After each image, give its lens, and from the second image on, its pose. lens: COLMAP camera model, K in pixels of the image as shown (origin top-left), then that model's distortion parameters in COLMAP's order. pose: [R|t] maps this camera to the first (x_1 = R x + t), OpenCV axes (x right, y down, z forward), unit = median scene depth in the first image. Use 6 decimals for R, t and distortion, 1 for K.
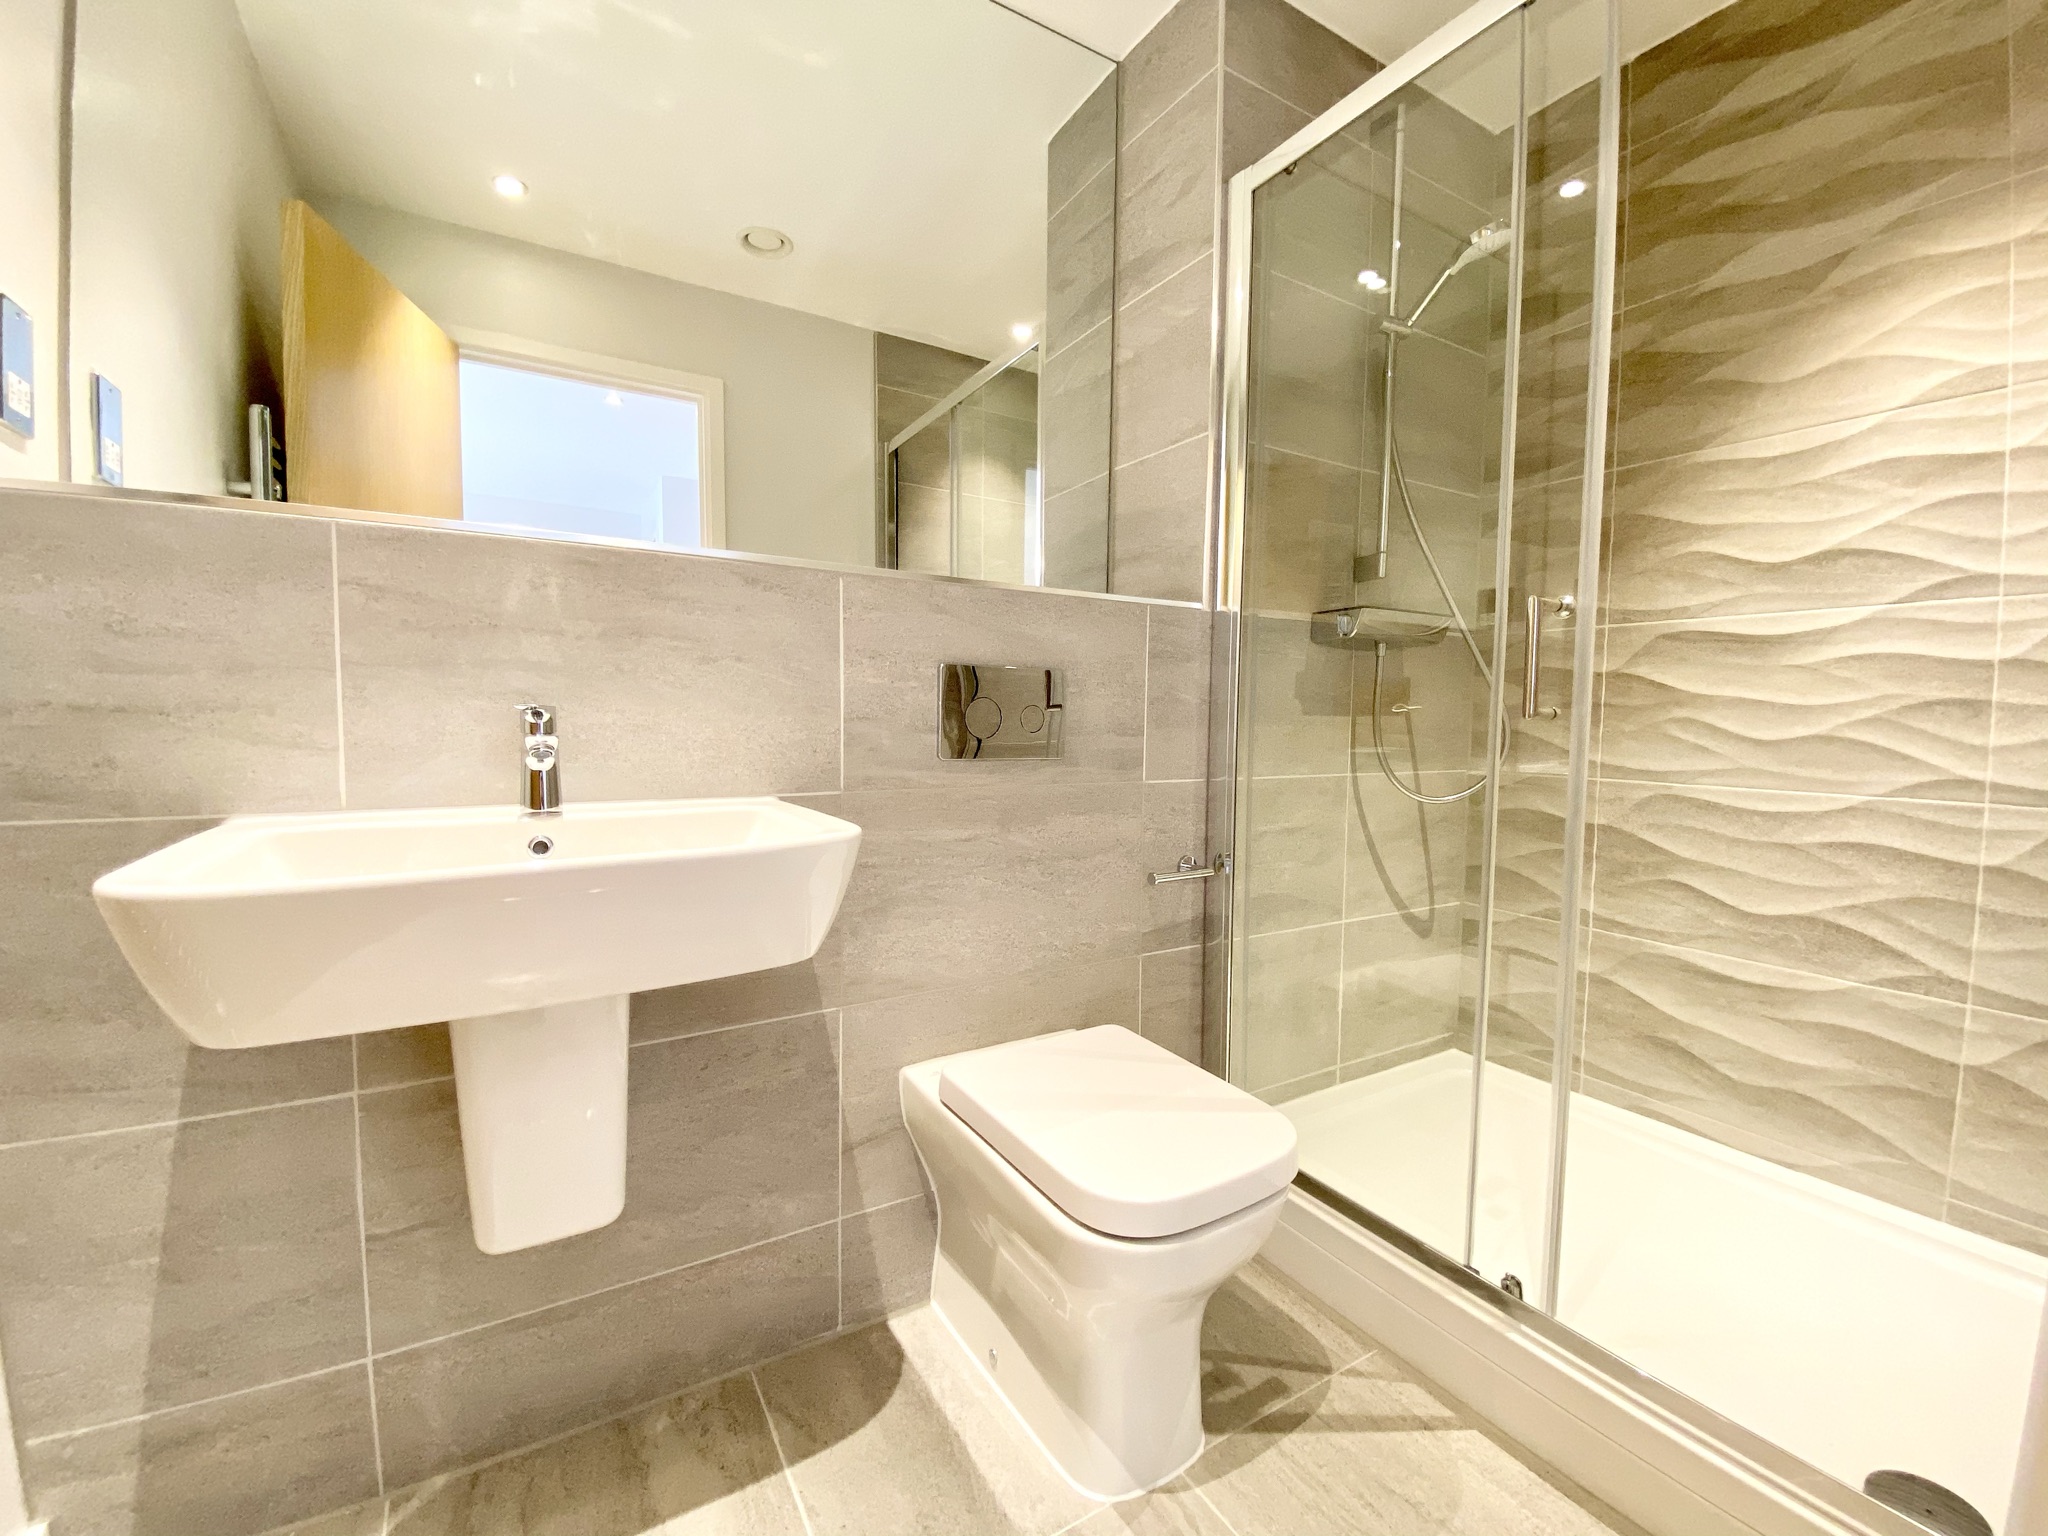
lens RADIAL K [[834.5, 0, 1024.0], [0, 834.5, 768.0], [0, 0, 1]] dist [0.033049, -0.026395]
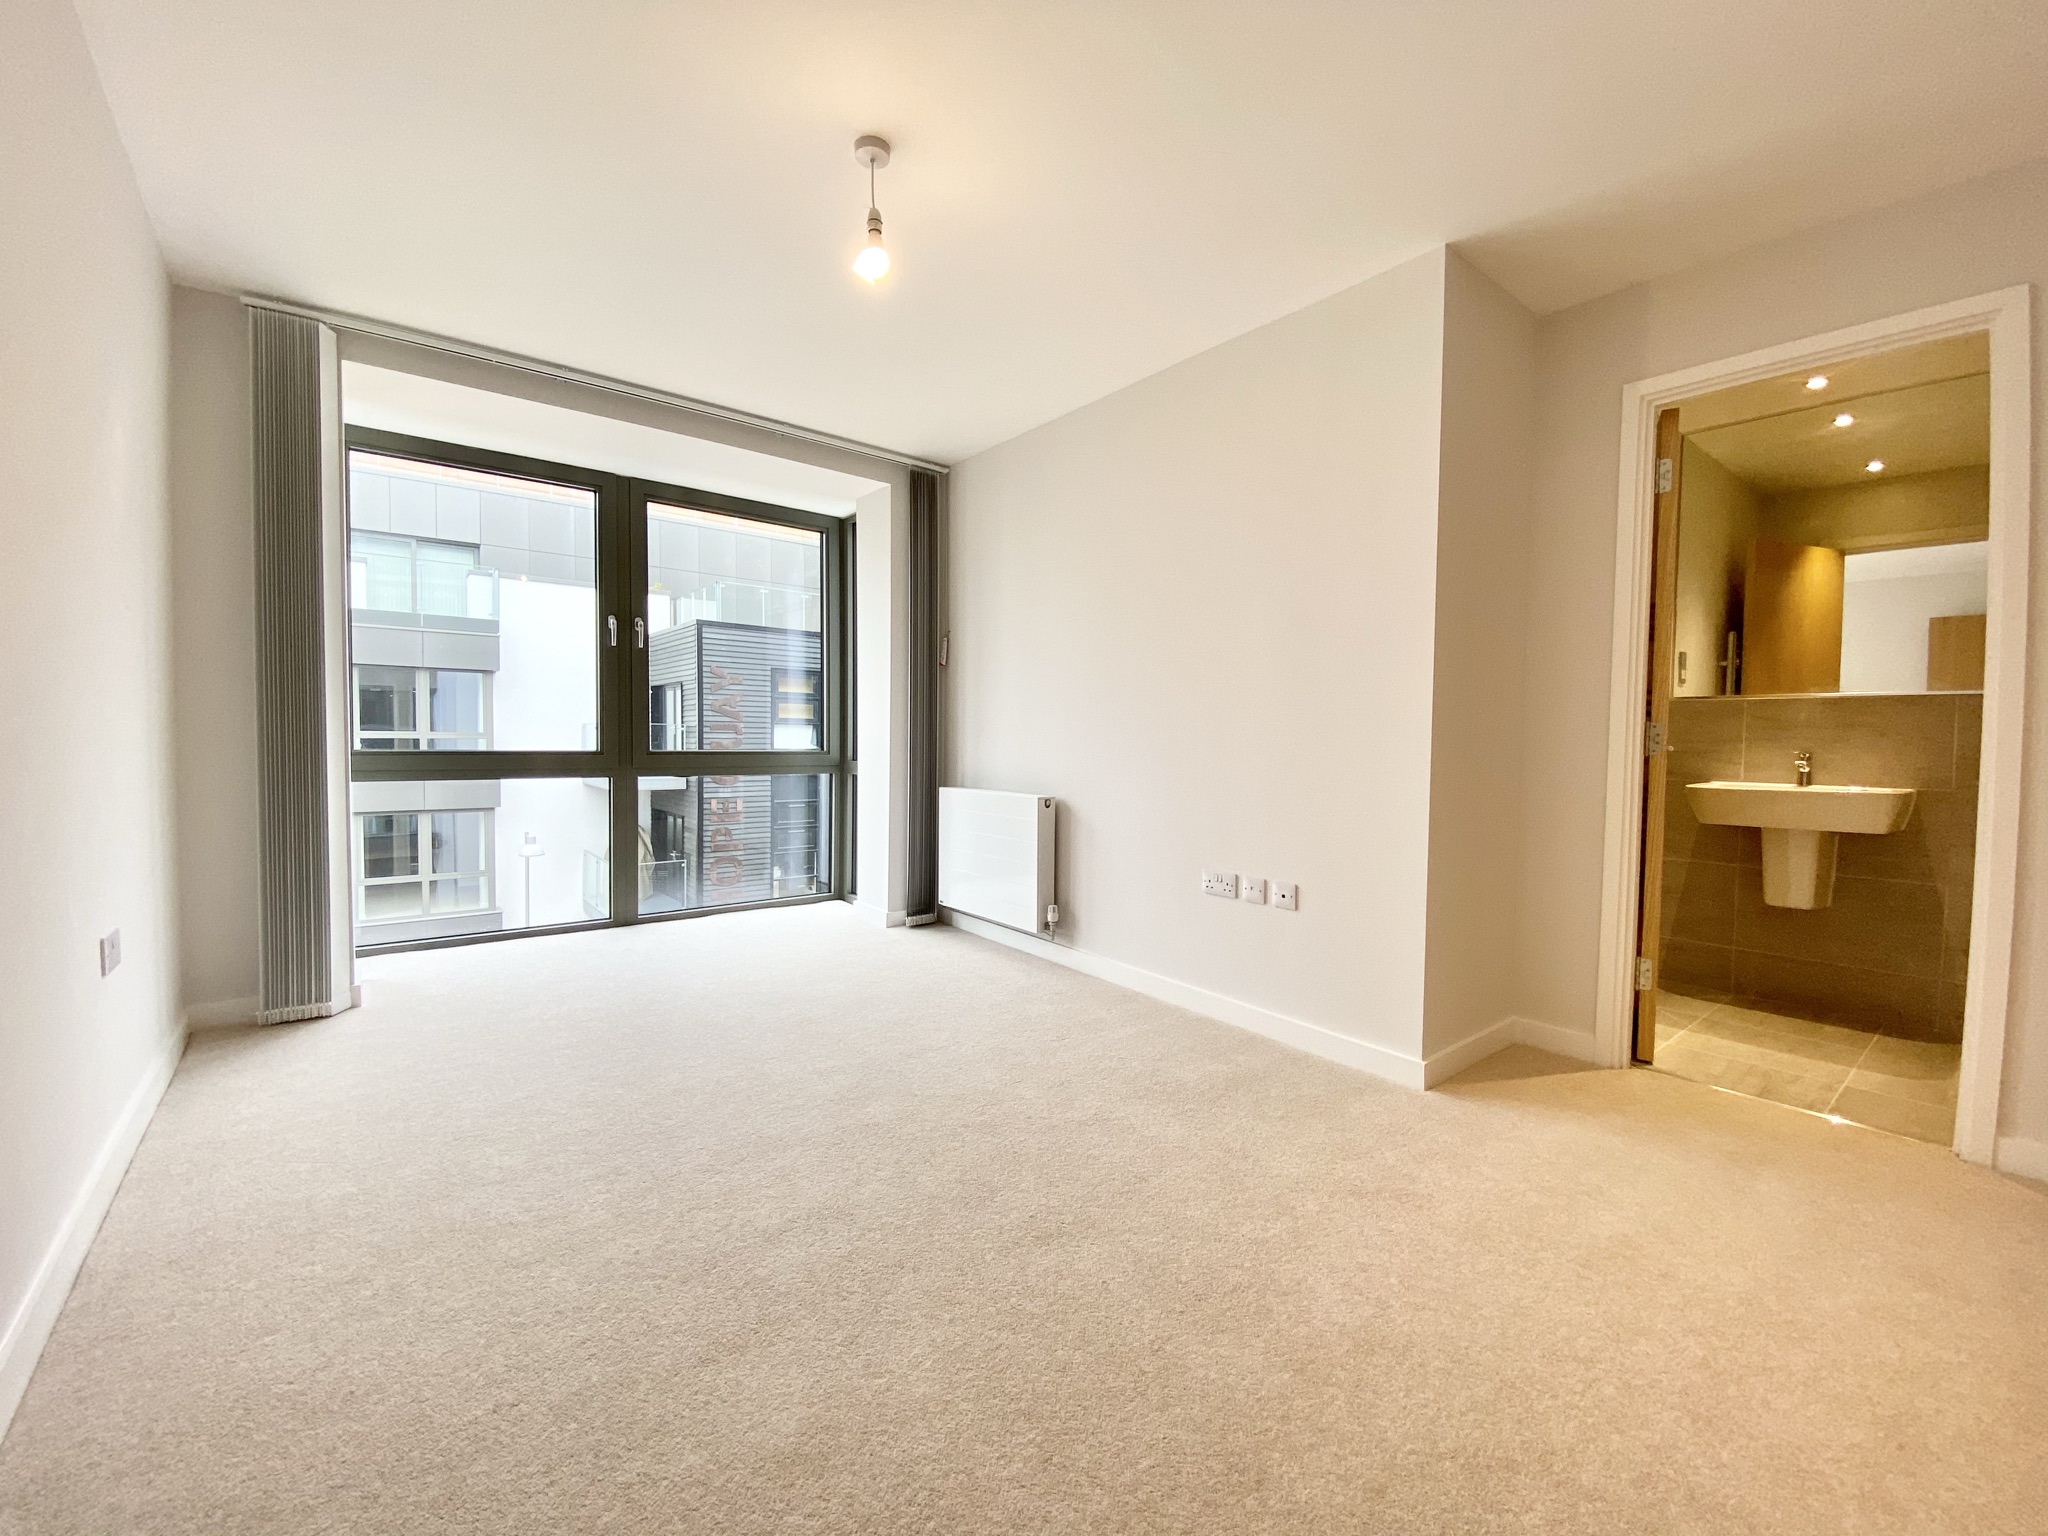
lens RADIAL K [[834.5, 0, 1024.0], [0, 834.5, 768.0], [0, 0, 1]] dist [0.033049, -0.026395]
pose [[0.147528, 0.037493, -0.988347, 4.505036], [-0.072979, 0.996970, 0.026927, 0.247527], [0.986362, 0.068156, 0.149817, -5.046994]]
